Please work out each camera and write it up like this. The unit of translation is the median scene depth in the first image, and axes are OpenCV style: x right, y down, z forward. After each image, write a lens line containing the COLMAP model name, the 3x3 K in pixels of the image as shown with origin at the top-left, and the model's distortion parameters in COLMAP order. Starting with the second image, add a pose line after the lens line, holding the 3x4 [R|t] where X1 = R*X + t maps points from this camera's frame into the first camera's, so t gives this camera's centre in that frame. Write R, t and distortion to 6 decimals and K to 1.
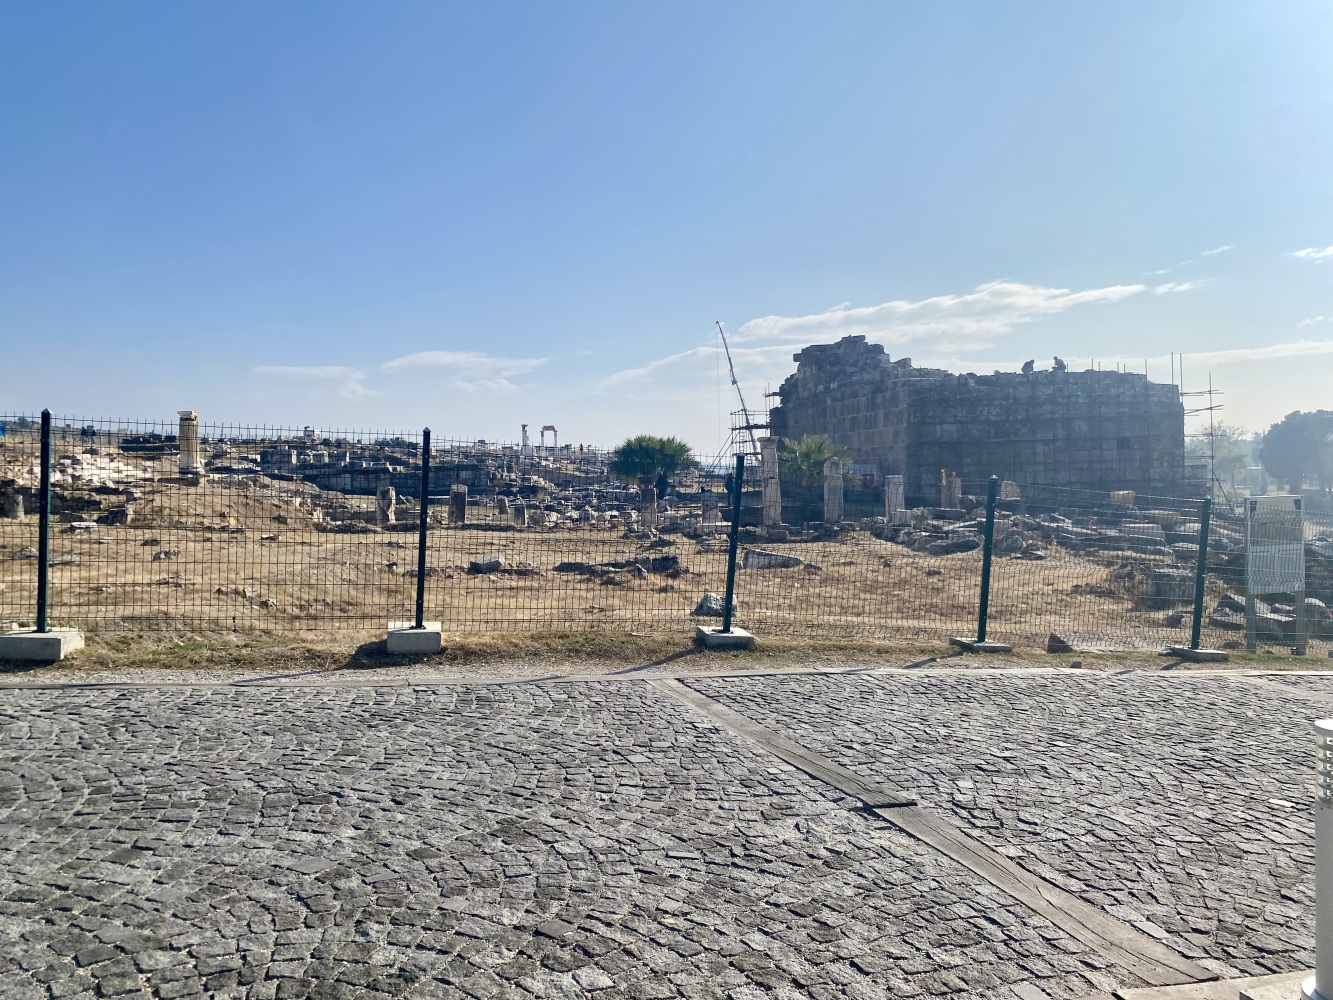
lens RADIAL K [[1020.0, 0, 666.5], [0, 1020.0, 500.0], [0, 0, 1]] dist [0.037750, -0.000366]
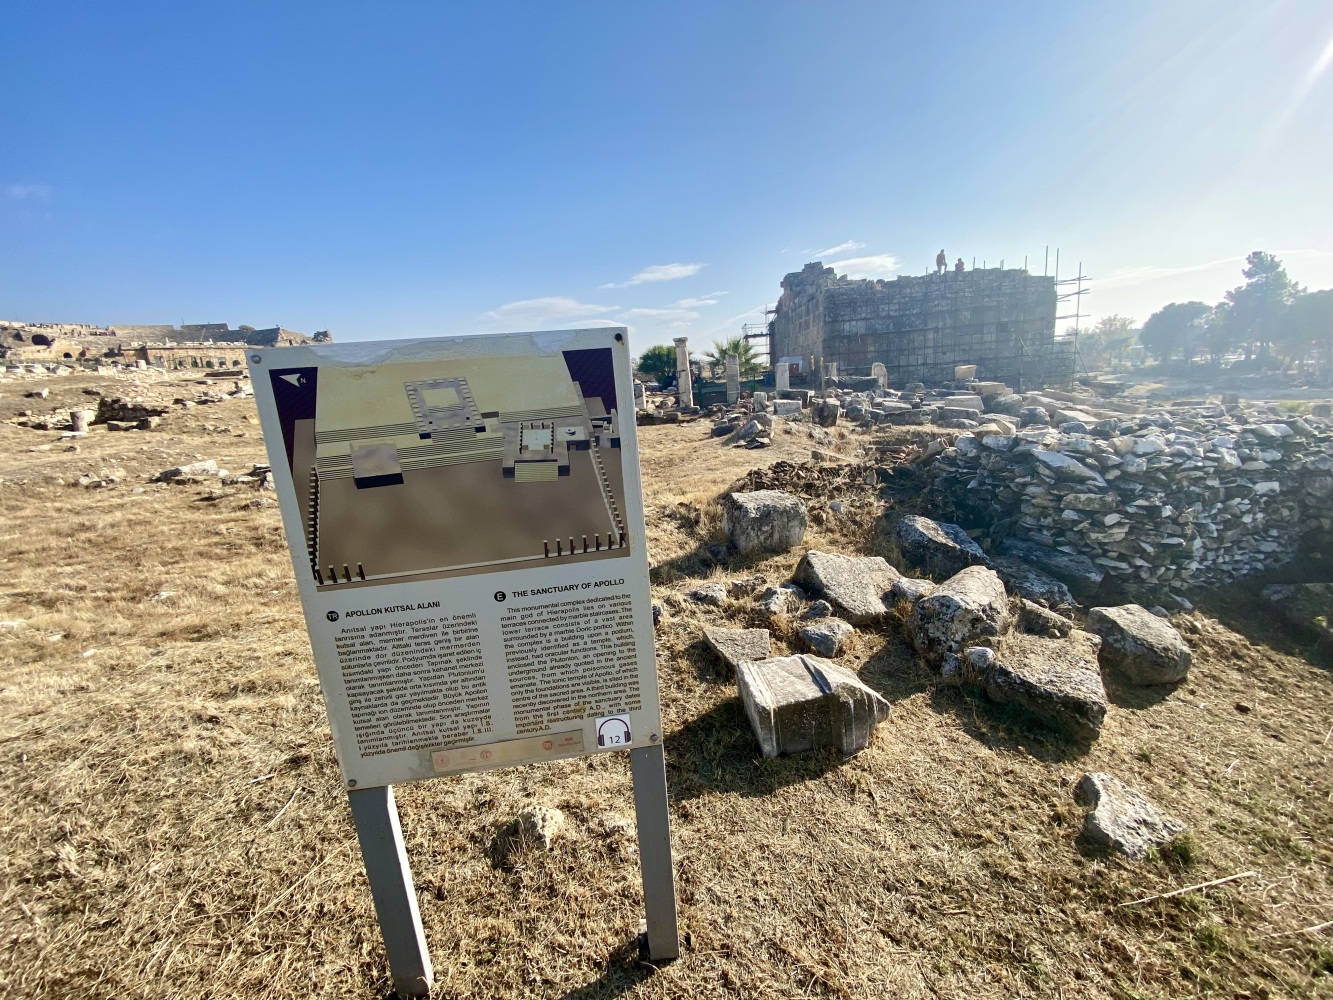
lens RADIAL K [[533.3, 0, 666.5], [0, 533.3, 500.0], [0, 0, 1]] dist [-0.011415, -0.000180]
pose [[0.978052, -0.002831, -0.208343, 0.175288], [0.045935, 0.978236, 0.202345, 0.001976], [0.203236, -0.207474, 0.956896, 0.243534]]
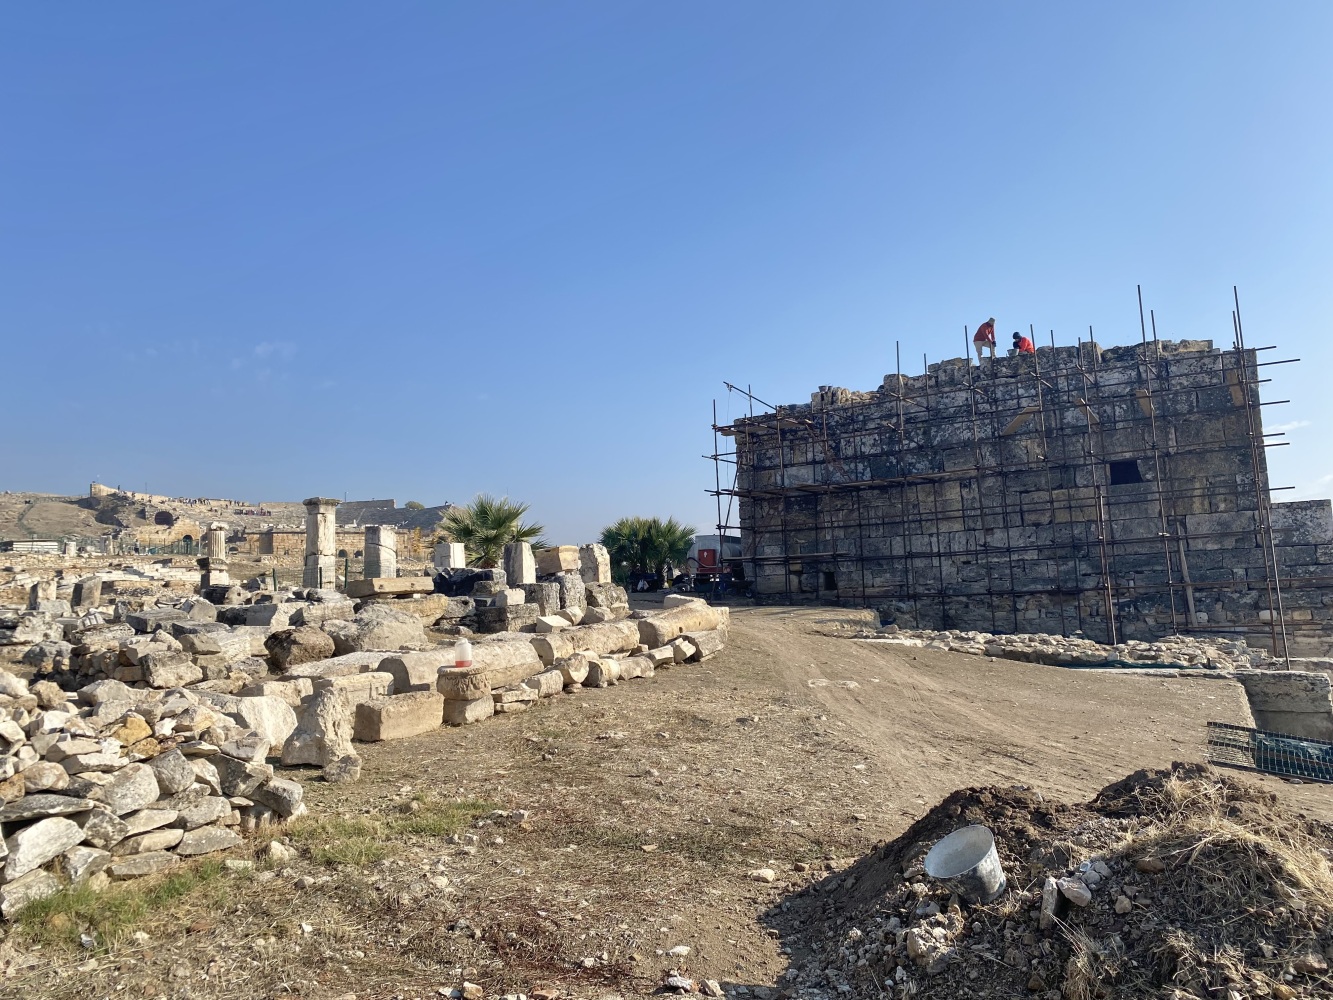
lens RADIAL K [[1020.0, 0, 666.5], [0, 1020.0, 500.0], [0, 0, 1]] dist [0.037750, -0.000366]
pose [[0.754045, -0.078271, -0.652142, 0.616275], [-0.006424, 0.991948, -0.126483, 0.028153], [0.656791, 0.099564, 0.747471, 0.453704]]
